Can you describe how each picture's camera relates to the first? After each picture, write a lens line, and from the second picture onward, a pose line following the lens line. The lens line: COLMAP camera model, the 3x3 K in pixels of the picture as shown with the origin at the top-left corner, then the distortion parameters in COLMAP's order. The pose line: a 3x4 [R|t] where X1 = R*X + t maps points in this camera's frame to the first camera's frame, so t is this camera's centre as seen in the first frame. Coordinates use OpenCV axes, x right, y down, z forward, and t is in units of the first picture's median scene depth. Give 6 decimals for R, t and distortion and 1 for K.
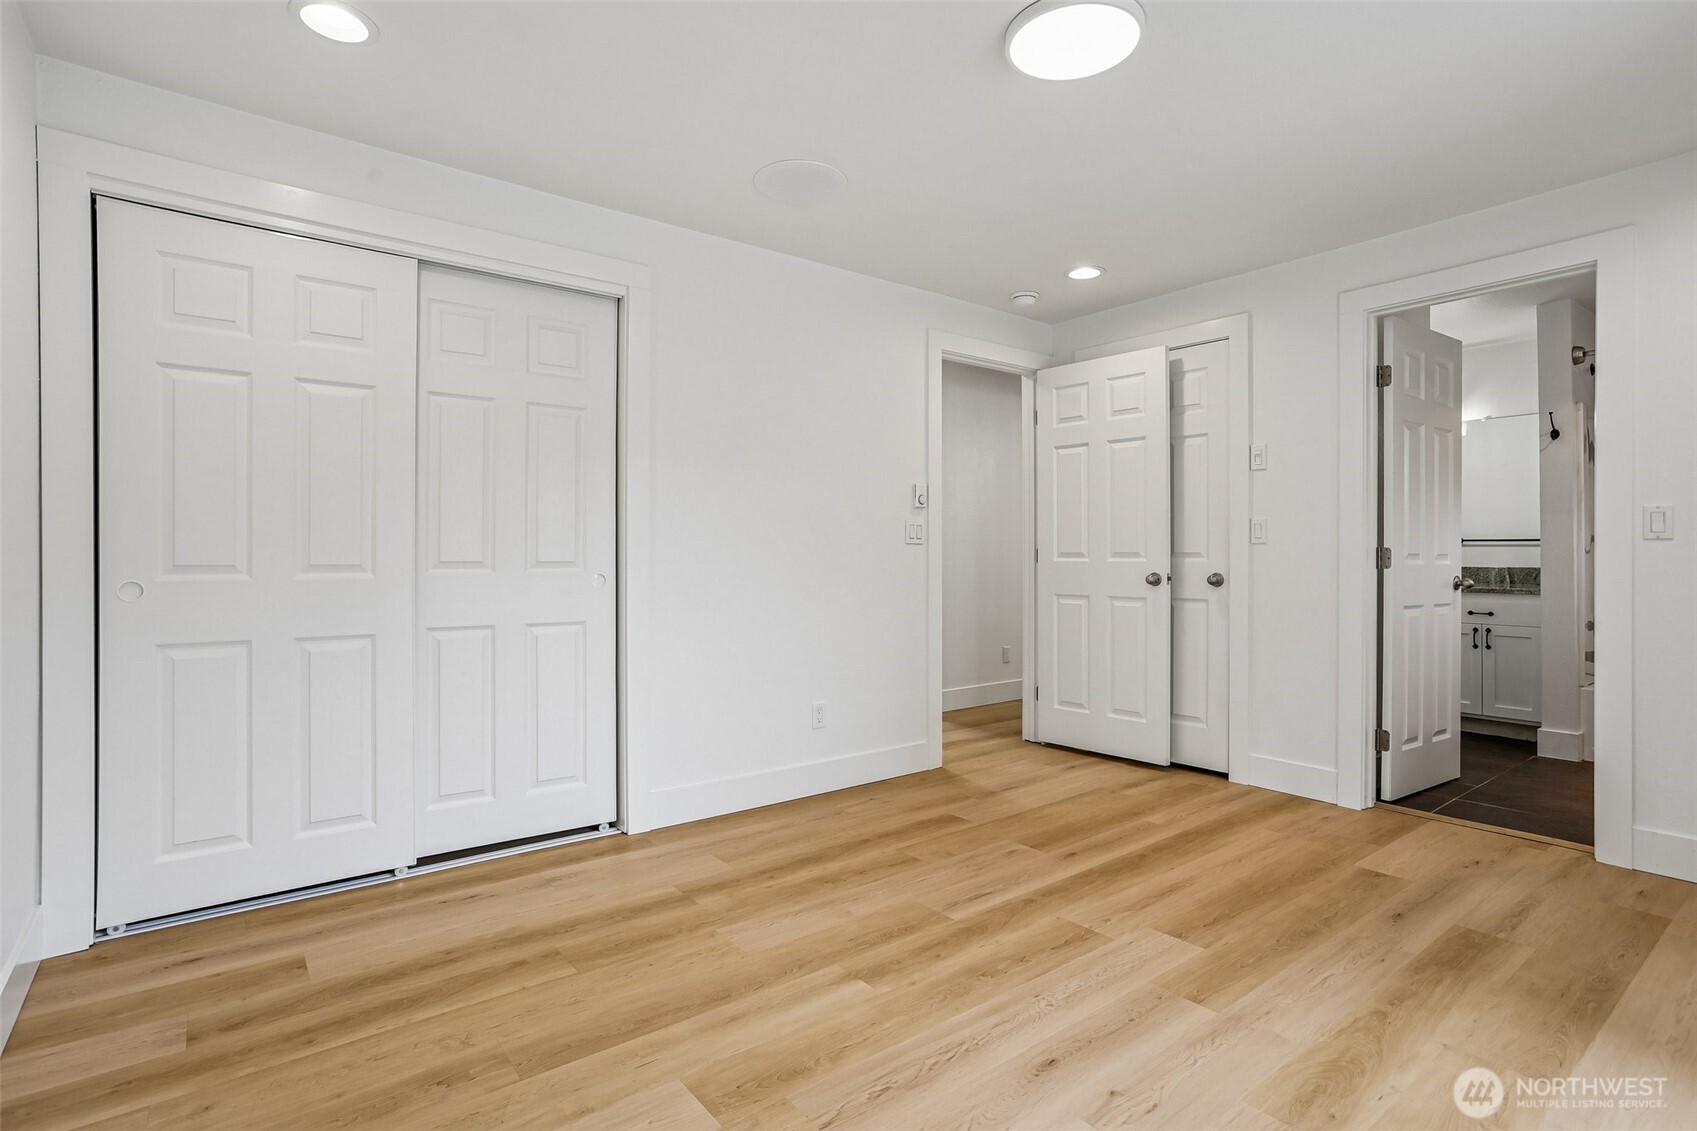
lens RADIAL K [[833.8, 0, 862.5], [0, 833.8, 561.6], [0, 0, 1]] dist [-0.043074, 0.030473]
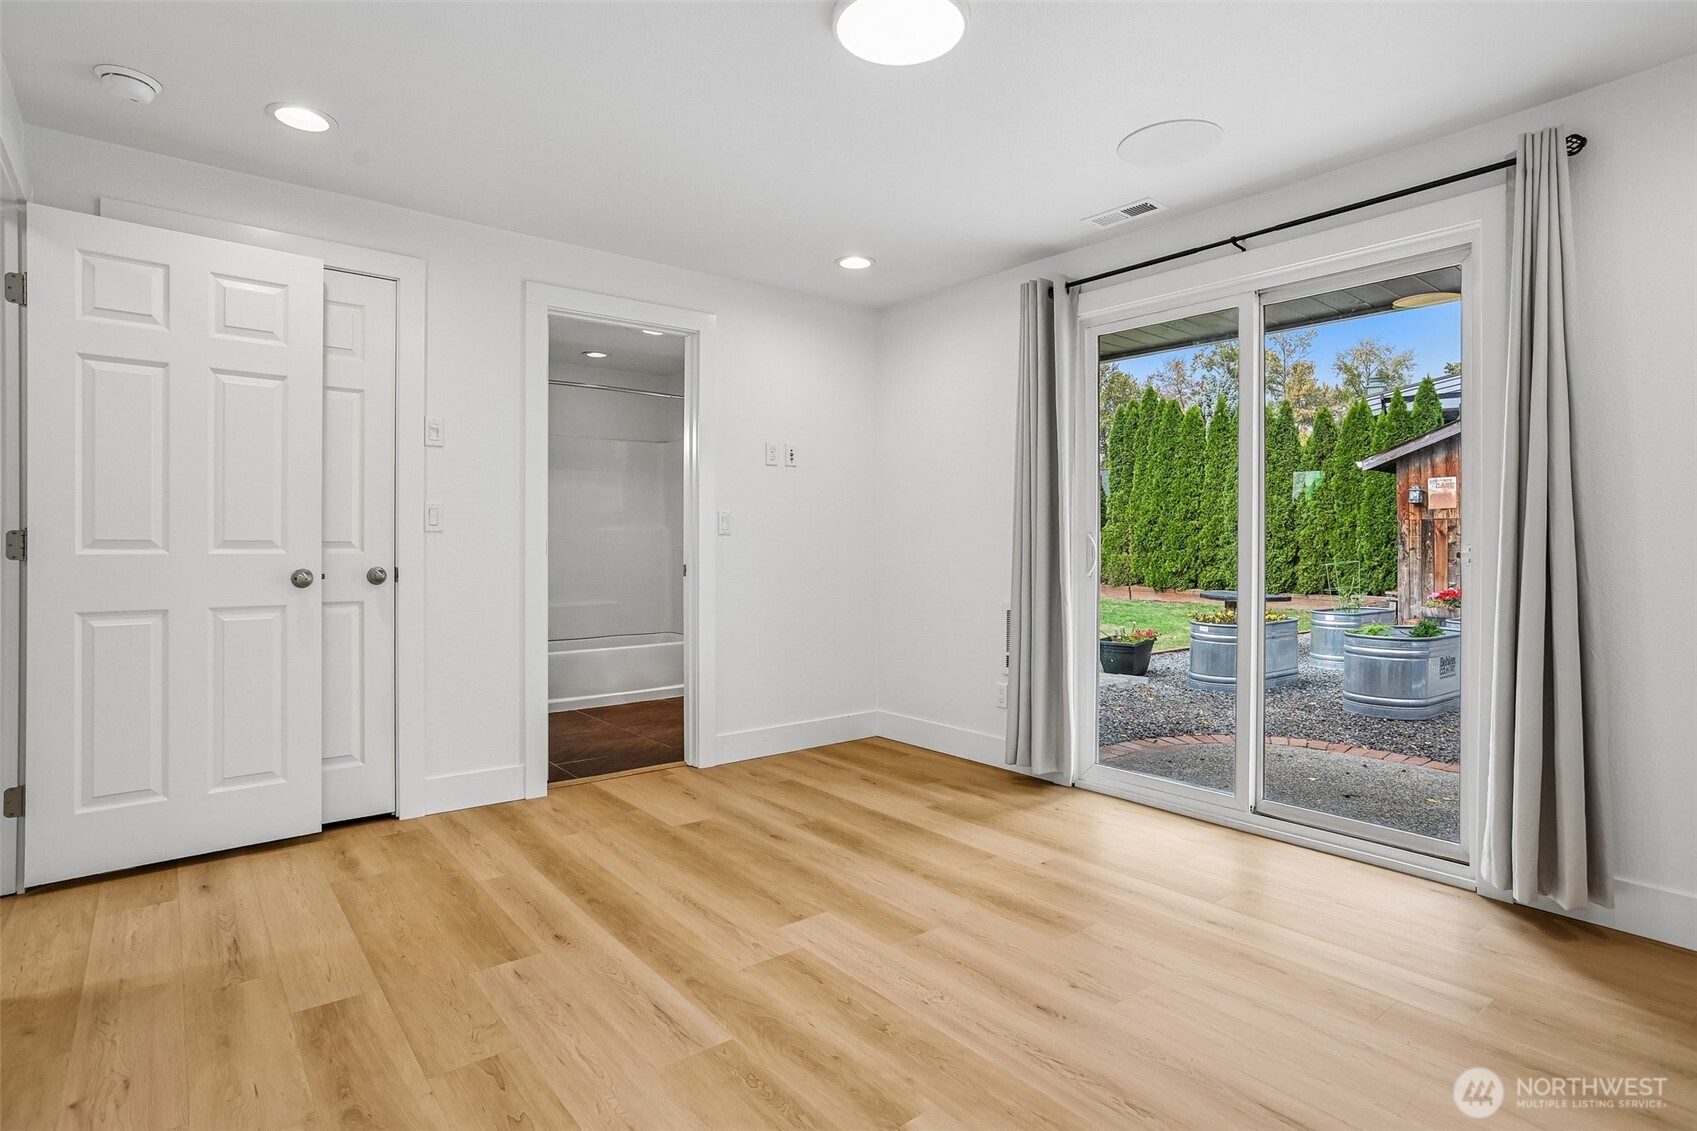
lens RADIAL K [[868.6, 0, 830.7], [0, 868.6, 550.6], [0, 0, 1]] dist [-0.054135, 0.036462]
pose [[0.006270, -0.003182, 0.999975, -0.630657], [0.005564, 0.999980, 0.003147, -0.004161], [-0.999965, 0.005544, 0.006288, 0.879406]]
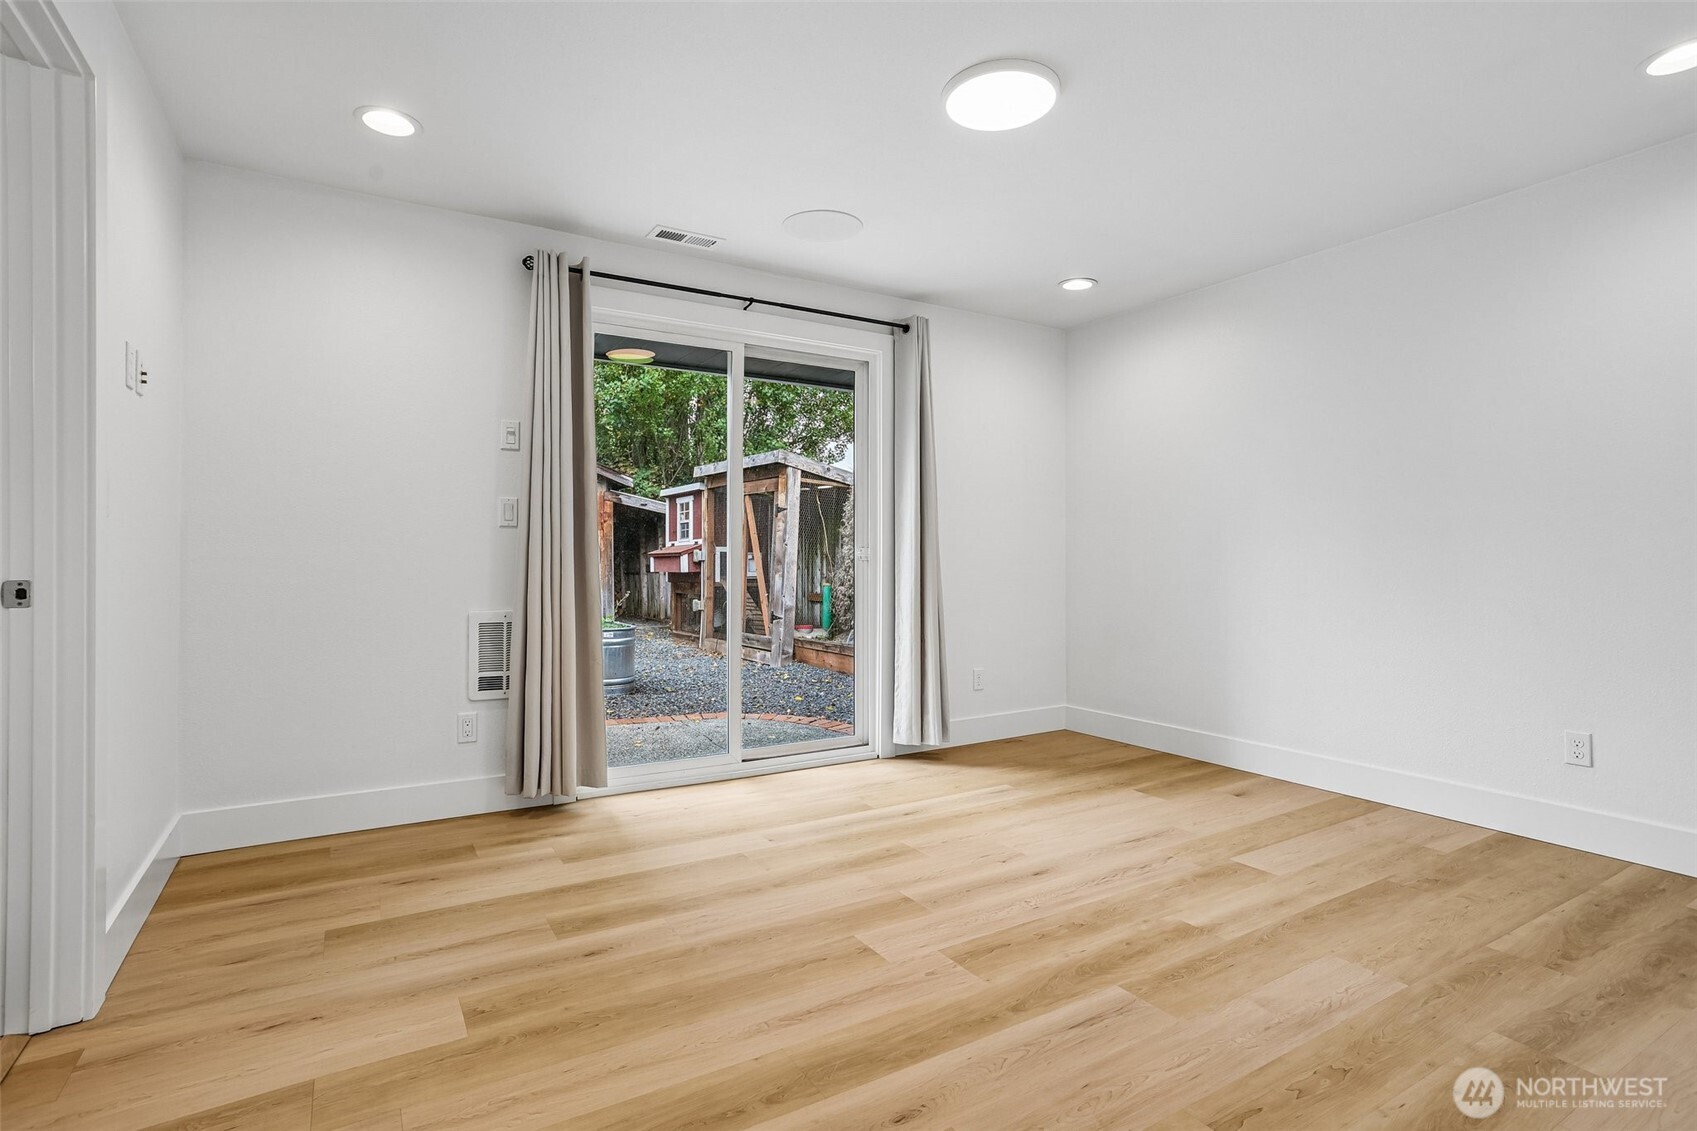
lens RADIAL K [[840.5, 0, 854.3], [0, 840.5, 558.0], [0, 0, 1]] dist [-0.050072, 0.030253]
pose [[-0.992638, 0.001609, 0.121108, 0.261224], [0.002617, 0.999963, 0.008168, 0.004192], [-0.121091, 0.008425, -0.992606, 1.784328]]
